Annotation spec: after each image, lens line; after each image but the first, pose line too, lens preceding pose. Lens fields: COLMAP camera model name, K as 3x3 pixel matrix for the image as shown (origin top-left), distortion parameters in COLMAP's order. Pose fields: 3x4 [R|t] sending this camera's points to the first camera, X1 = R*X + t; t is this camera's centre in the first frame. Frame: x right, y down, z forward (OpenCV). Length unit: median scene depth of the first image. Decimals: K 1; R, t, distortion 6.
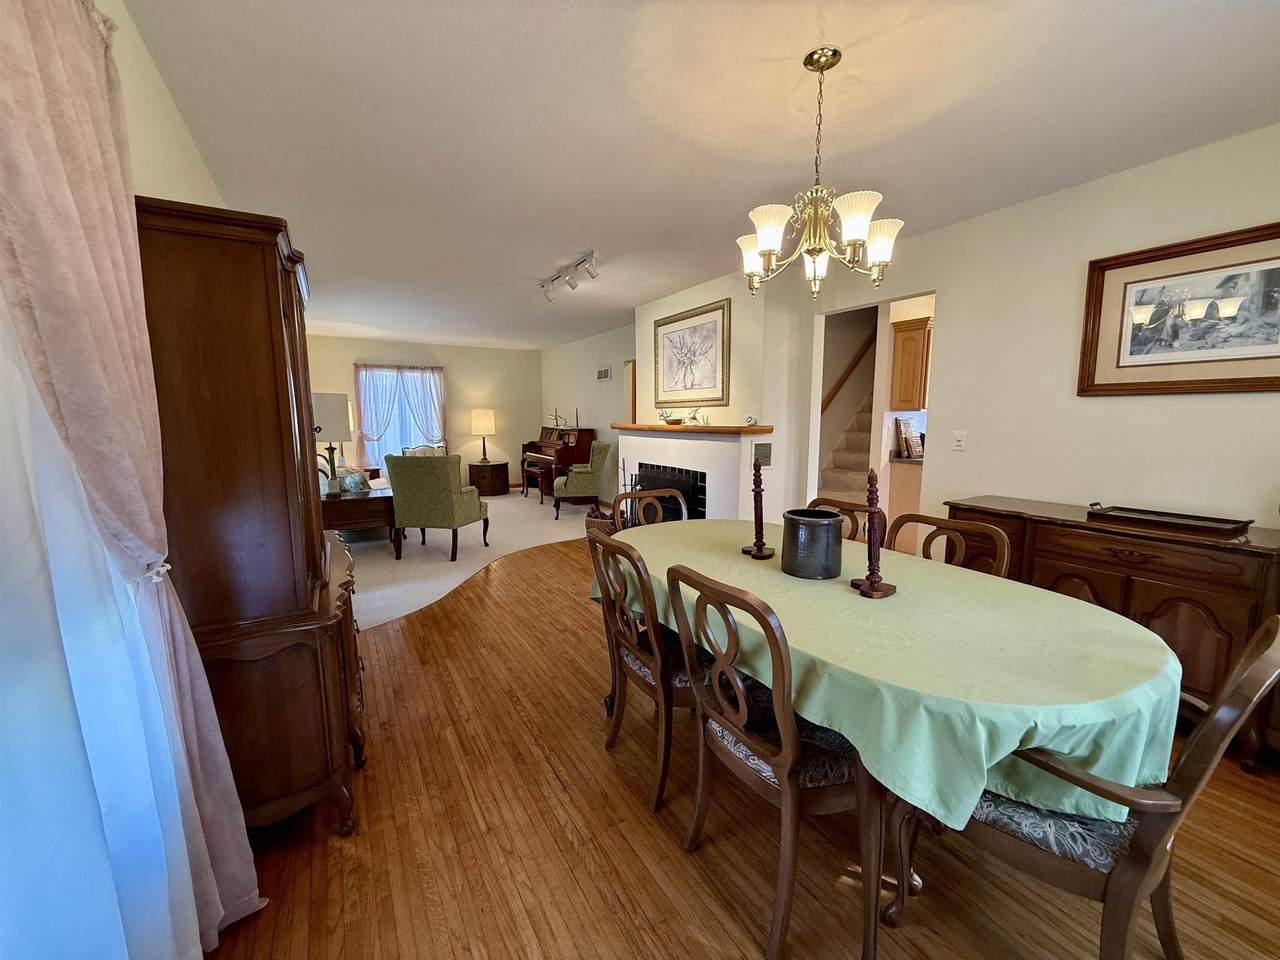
lens RADIAL K [[508.7, 0, 637.8], [0, 508.7, 482.8], [0, 0, 1]] dist [-0.000122, -0.000002]
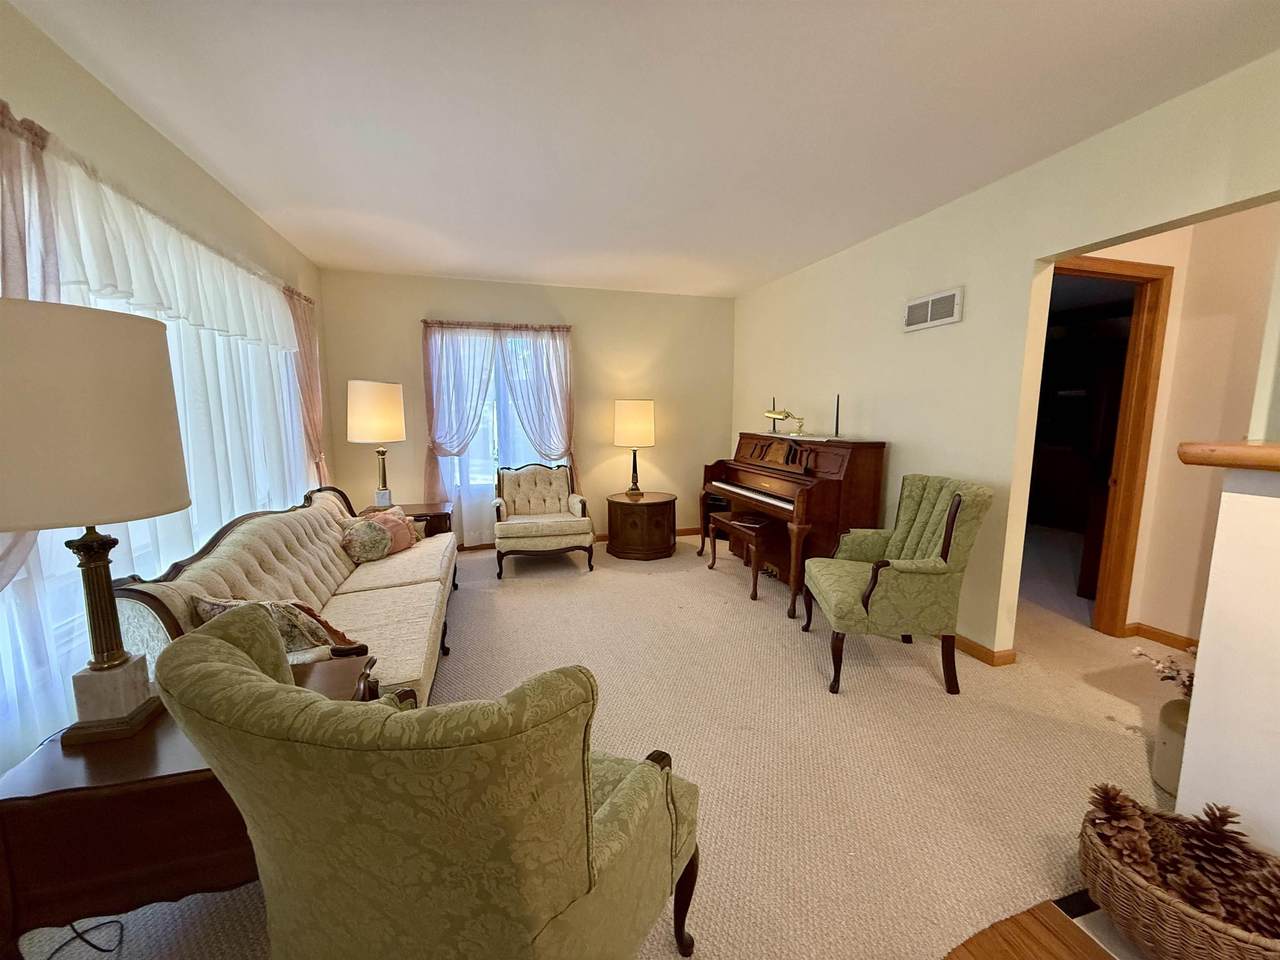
lens RADIAL K [[508.7, 0, 639.7], [0, 508.7, 482.0], [0, 0, 1]] dist [-0.000122, -0.000002]
pose [[0.969290, 0.032959, -0.243701, -0.165980], [-0.032160, 0.999456, 0.007256, -0.061518], [0.243807, 0.000804, 0.969823, 0.474803]]
